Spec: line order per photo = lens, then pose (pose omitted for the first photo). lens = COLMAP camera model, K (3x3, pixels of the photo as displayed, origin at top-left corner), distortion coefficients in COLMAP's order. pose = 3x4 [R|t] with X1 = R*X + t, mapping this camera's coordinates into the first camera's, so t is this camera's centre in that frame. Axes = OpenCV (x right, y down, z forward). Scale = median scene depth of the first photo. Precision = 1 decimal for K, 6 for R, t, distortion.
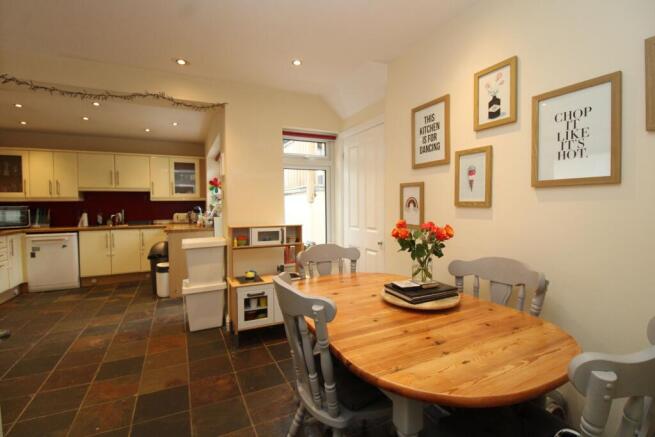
lens RADIAL K [[302.8, 0, 328.7], [0, 302.8, 214.6], [0, 0, 1]] dist [-0.018679, -0.000995]
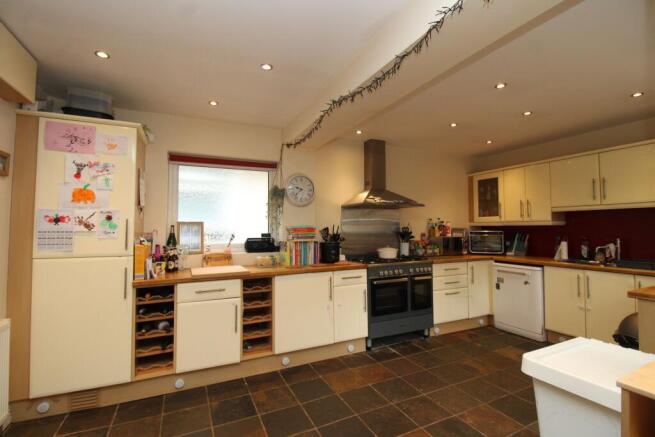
lens RADIAL K [[302.8, 0, 328.8], [0, 302.8, 217.2], [0, 0, 1]] dist [-0.018679, -0.000995]
pose [[-0.009109, -0.028695, -0.999547, -0.078609], [-0.029860, 0.999150, -0.028411, -0.028392], [0.999513, 0.029587, -0.009958, 0.462658]]
